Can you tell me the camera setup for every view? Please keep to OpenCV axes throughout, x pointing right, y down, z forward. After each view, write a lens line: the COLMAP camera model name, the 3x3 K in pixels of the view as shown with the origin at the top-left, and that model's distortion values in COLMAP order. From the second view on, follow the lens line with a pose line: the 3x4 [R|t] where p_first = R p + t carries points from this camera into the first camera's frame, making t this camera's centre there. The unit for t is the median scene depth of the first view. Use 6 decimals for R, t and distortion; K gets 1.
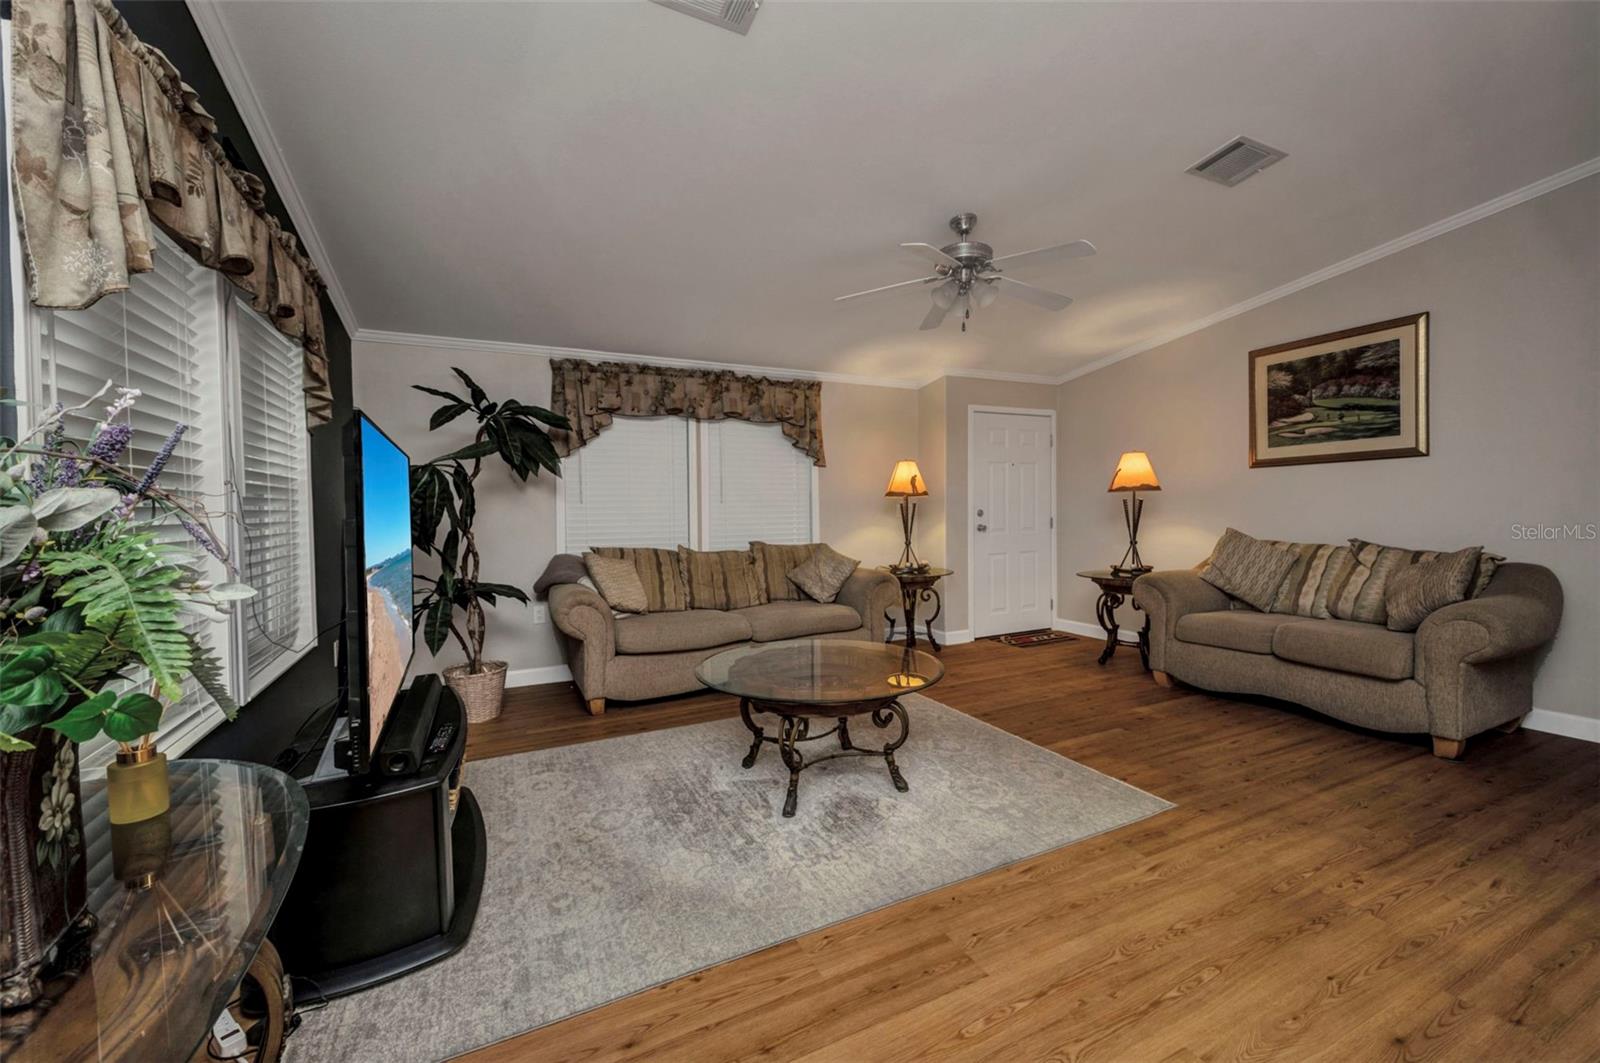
lens RADIAL K [[647.8, 0, 823.7], [0, 647.8, 526.0], [0, 0, 1]] dist [0.012979, -0.003164]
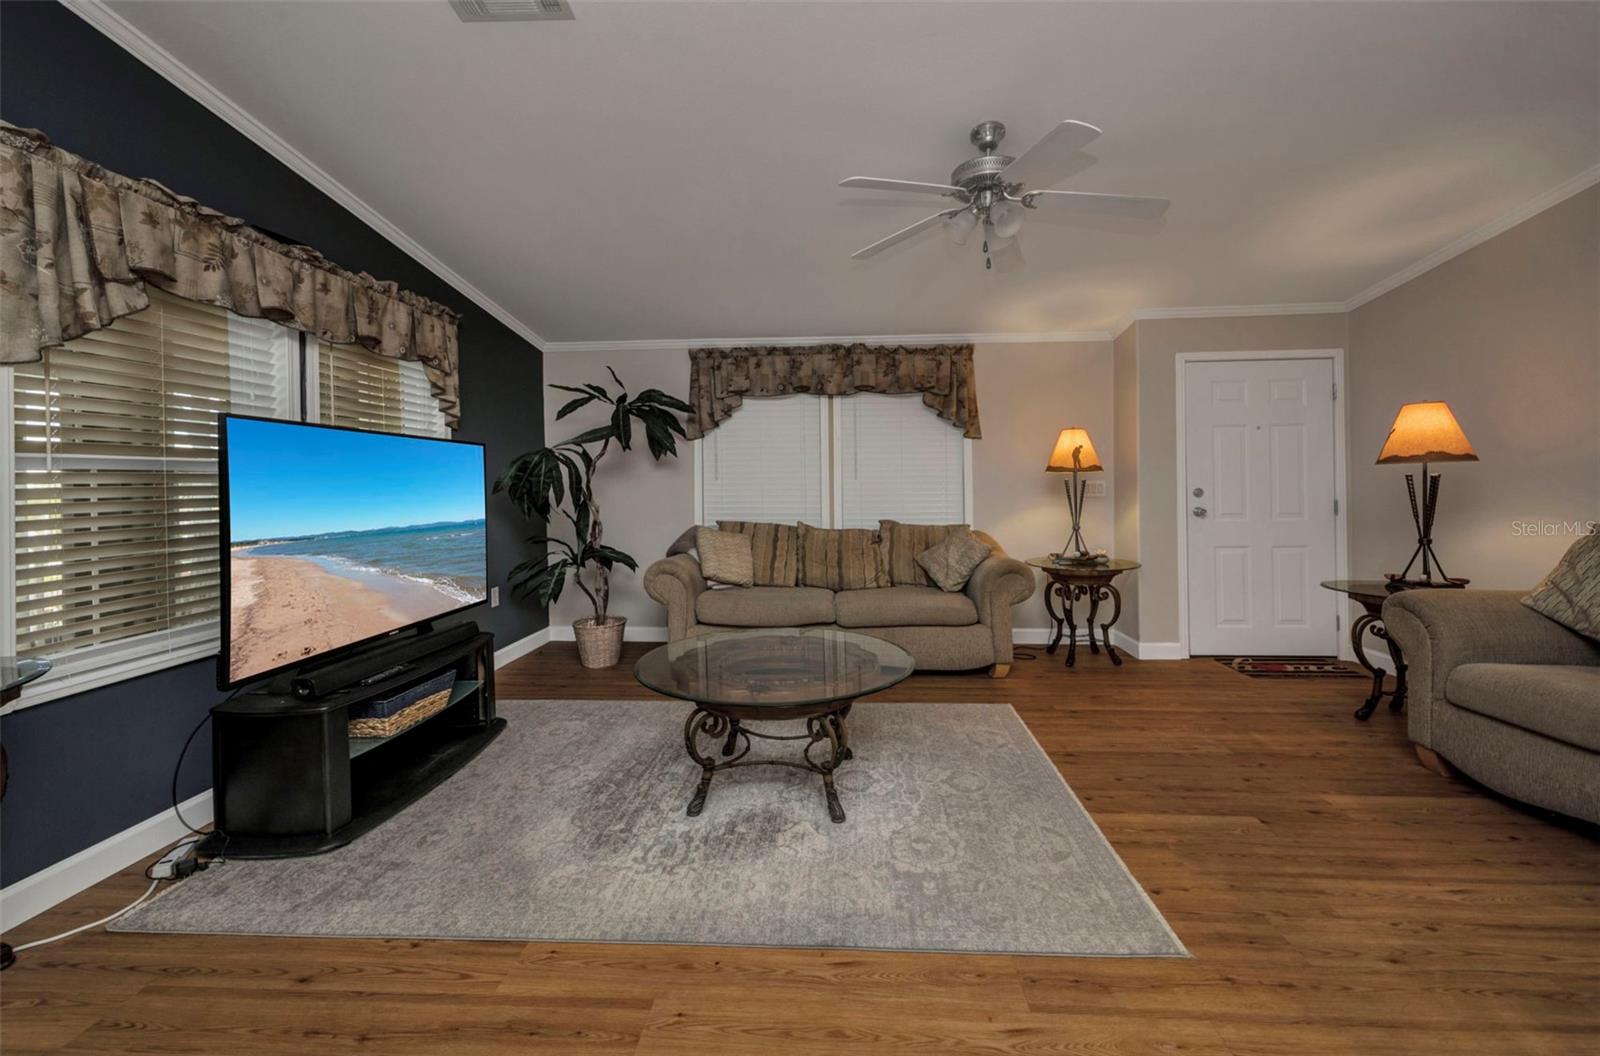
lens RADIAL K [[646.7, 0, 810.8], [0, 646.7, 487.3], [0, 0, 1]] dist [0.014528, -0.002910]
pose [[0.866957, 0.007323, -0.498330, 0.314123], [-0.017063, 0.999742, -0.014994, -0.009174], [0.498091, 0.021502, 0.866858, 0.145758]]
